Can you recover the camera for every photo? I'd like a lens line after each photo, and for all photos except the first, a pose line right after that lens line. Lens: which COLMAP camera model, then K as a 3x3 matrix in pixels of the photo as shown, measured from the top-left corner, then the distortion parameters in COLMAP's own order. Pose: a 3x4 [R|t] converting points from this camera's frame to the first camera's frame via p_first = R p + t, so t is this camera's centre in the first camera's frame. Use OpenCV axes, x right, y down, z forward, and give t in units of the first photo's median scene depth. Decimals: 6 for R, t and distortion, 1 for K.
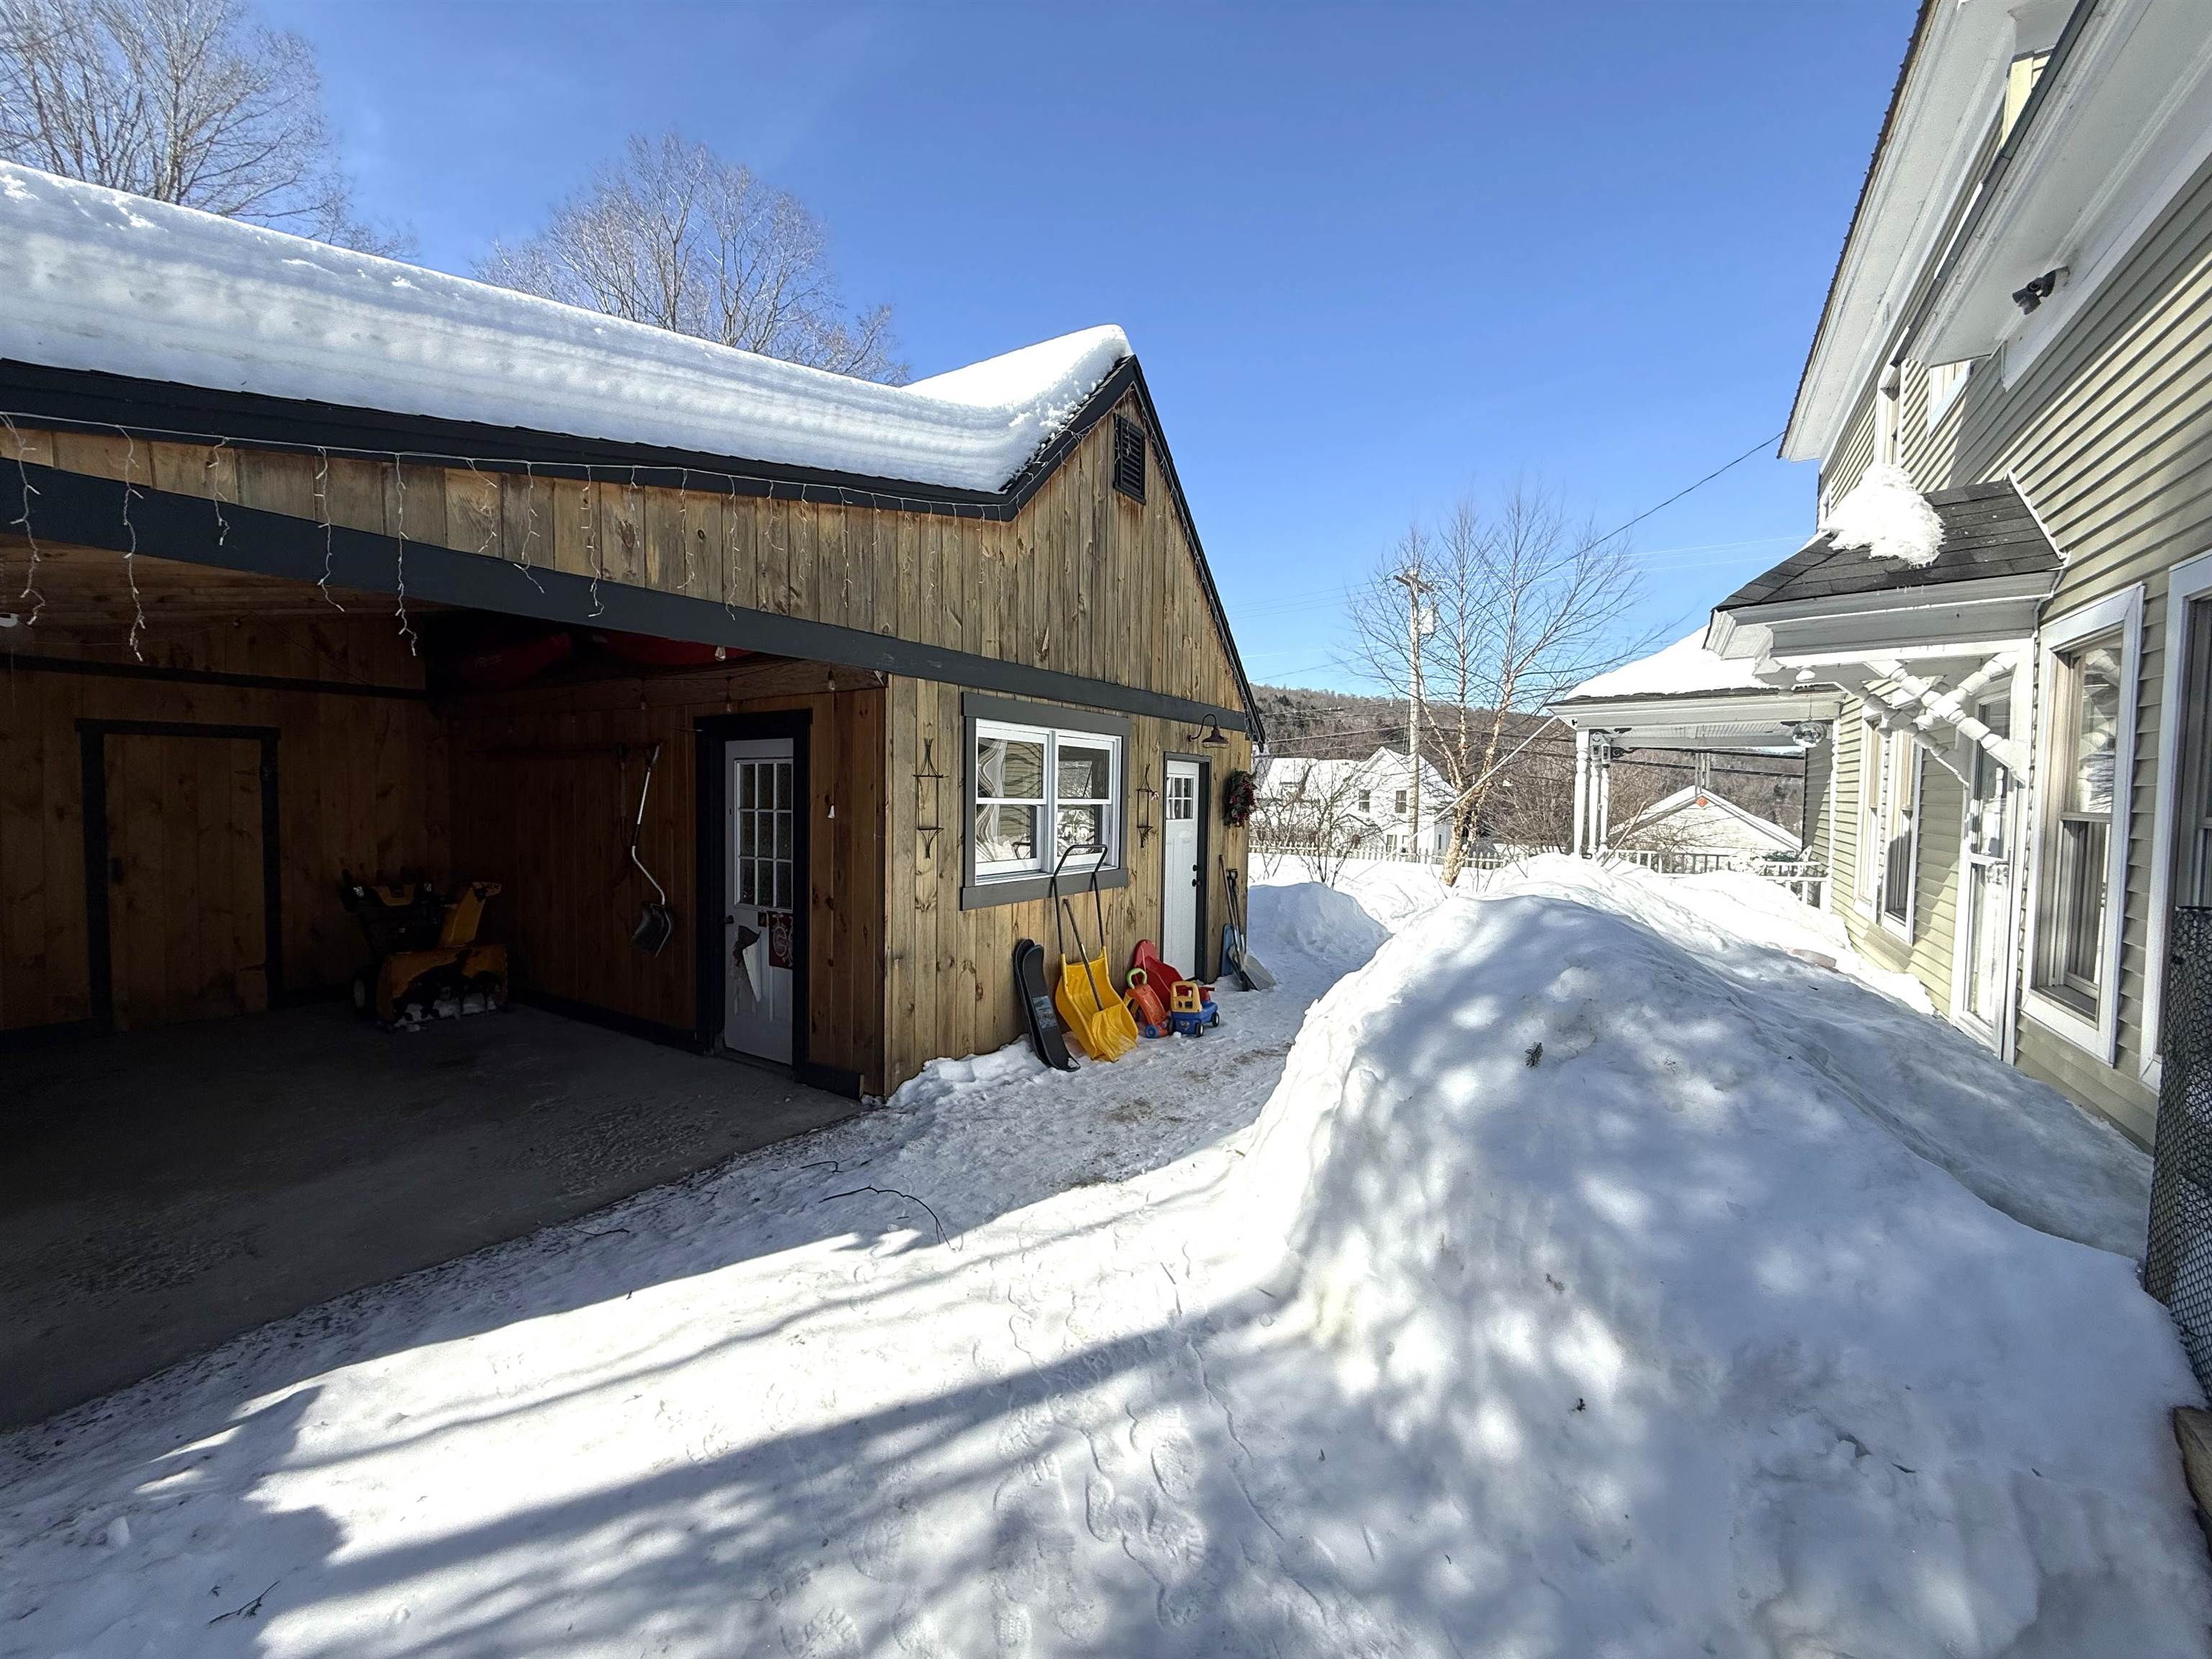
lens RADIAL K [[876.0, 0, 1106.0], [0, 876.0, 829.5], [0, 0, 1]] dist [0.000943, -0.000095]
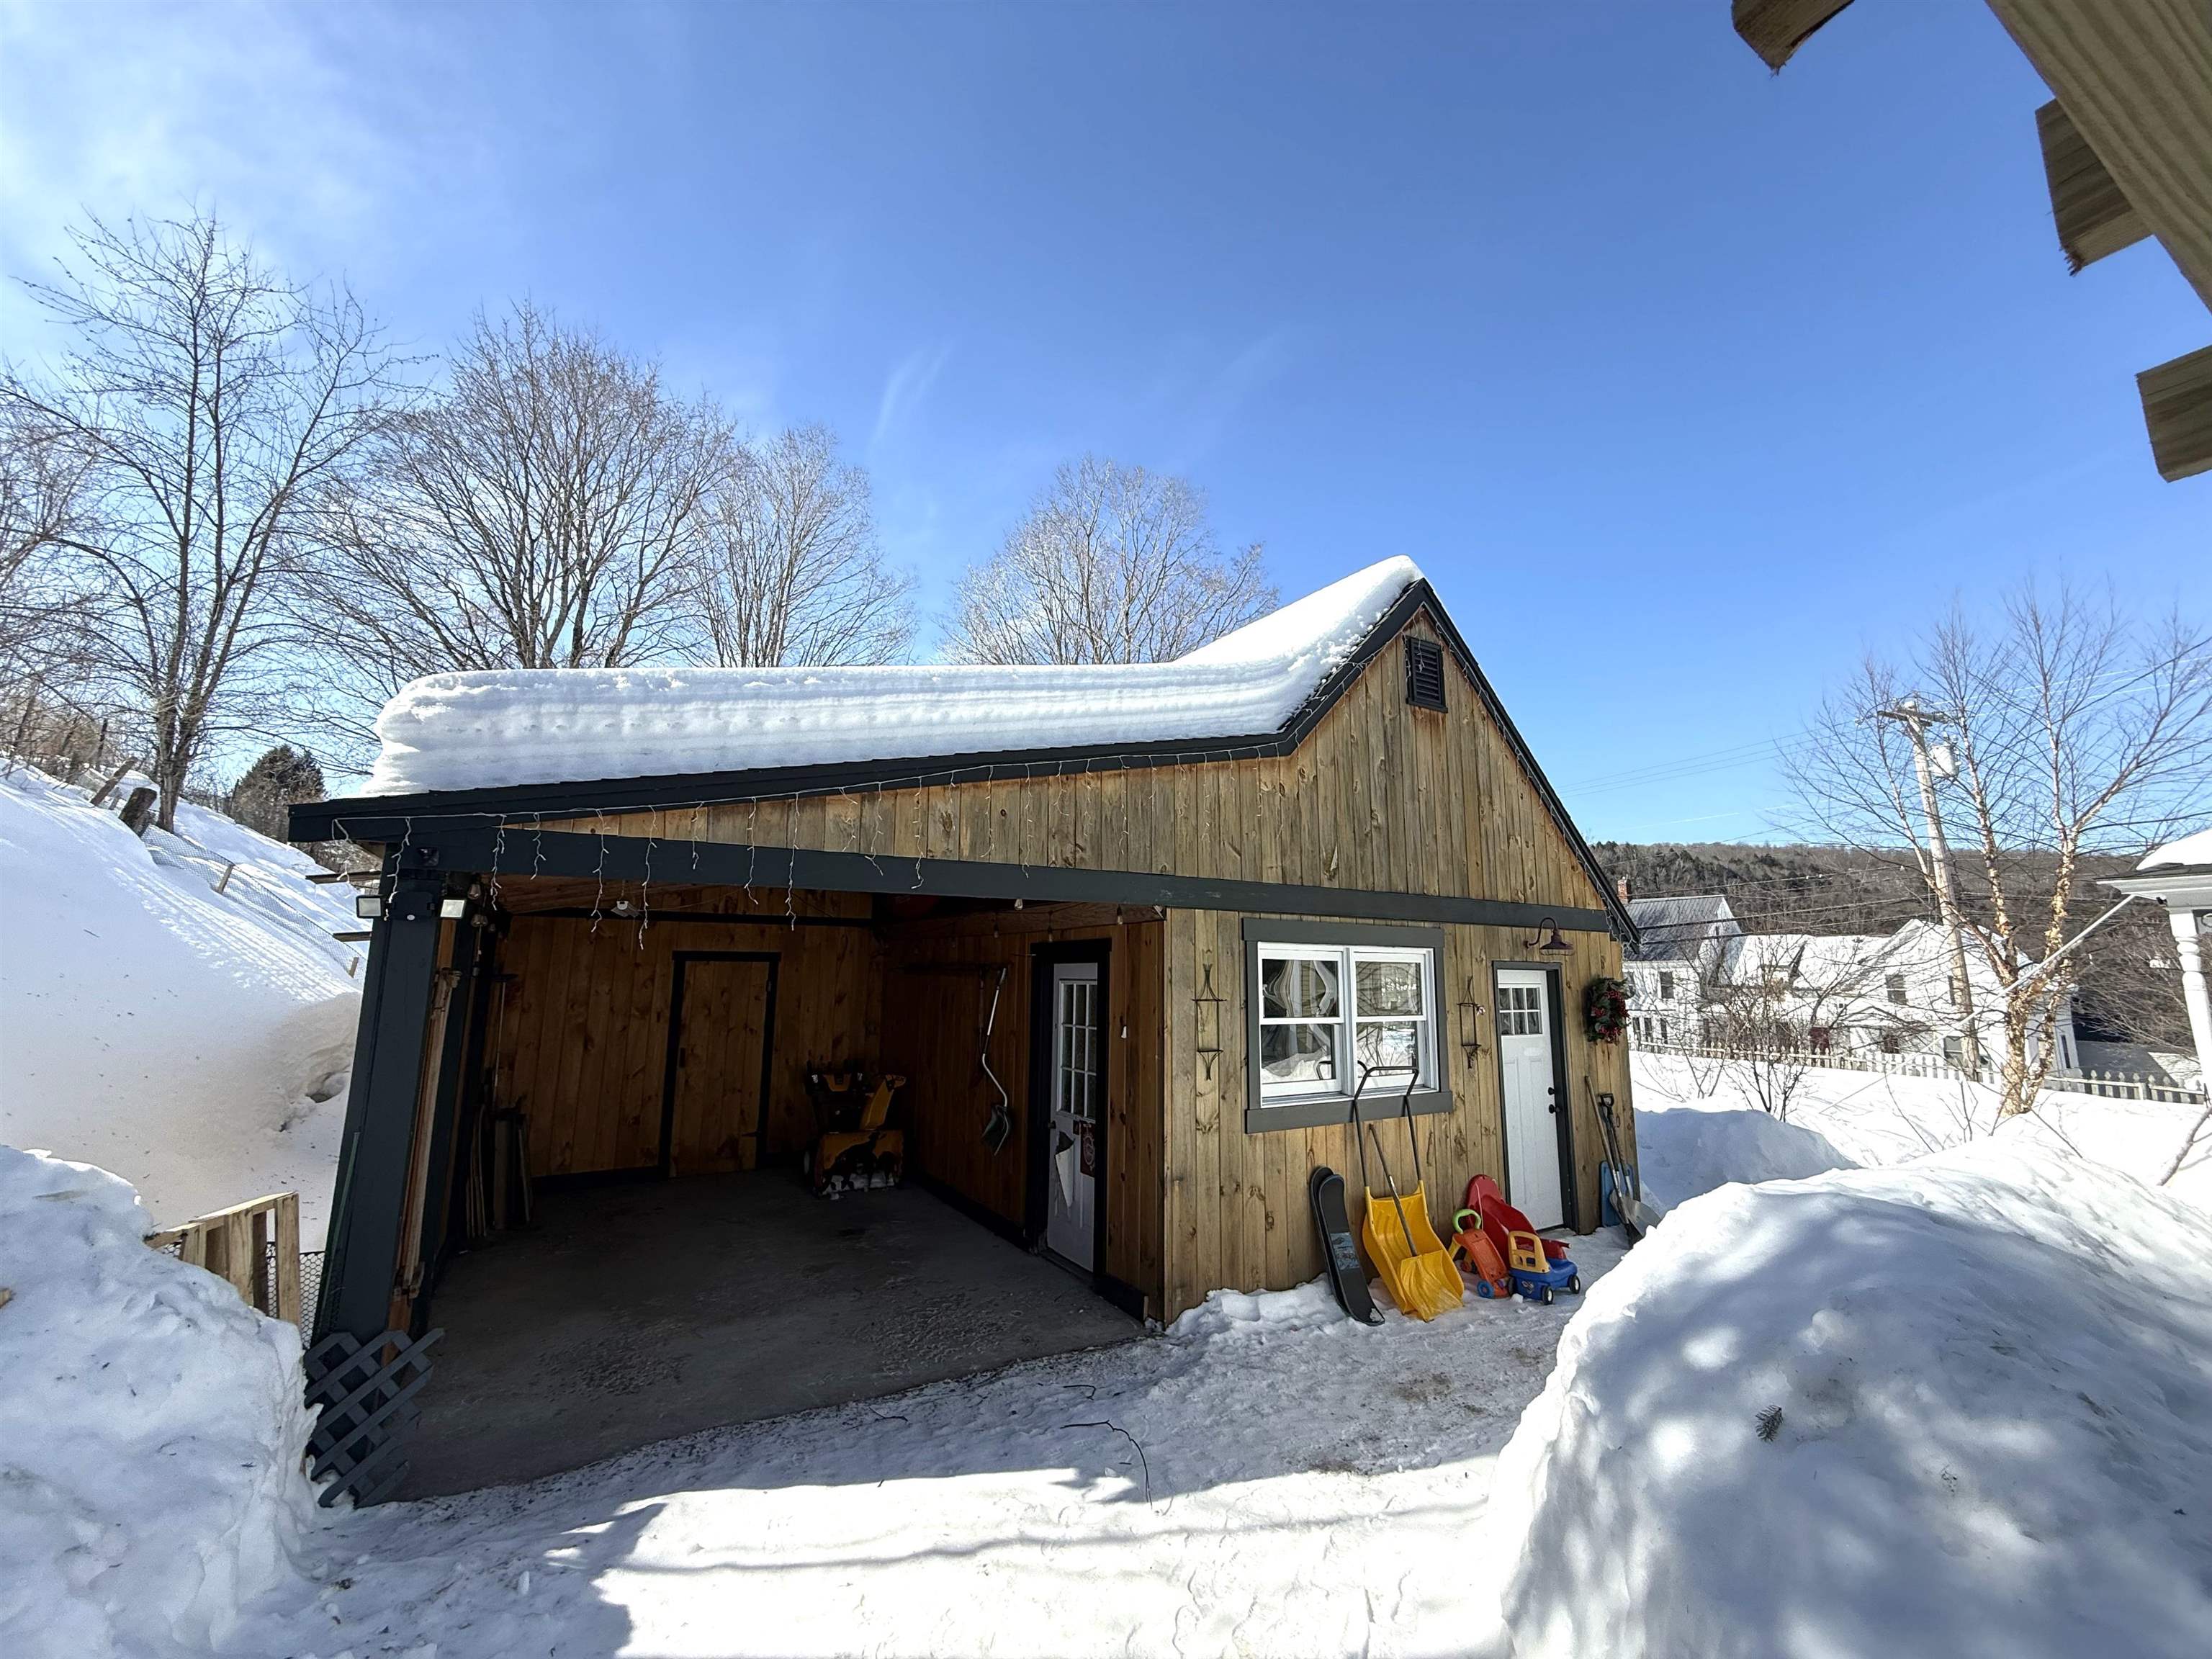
lens RADIAL K [[876.0, 0, 1106.0], [0, 876.0, 829.5], [0, 0, 1]] dist [0.000943, -0.000095]
pose [[0.899763, -0.074486, -0.429974, 0.170531], [-0.015586, 0.979210, -0.202248, -0.050079], [0.436100, 0.188677, 0.879897, -0.029730]]
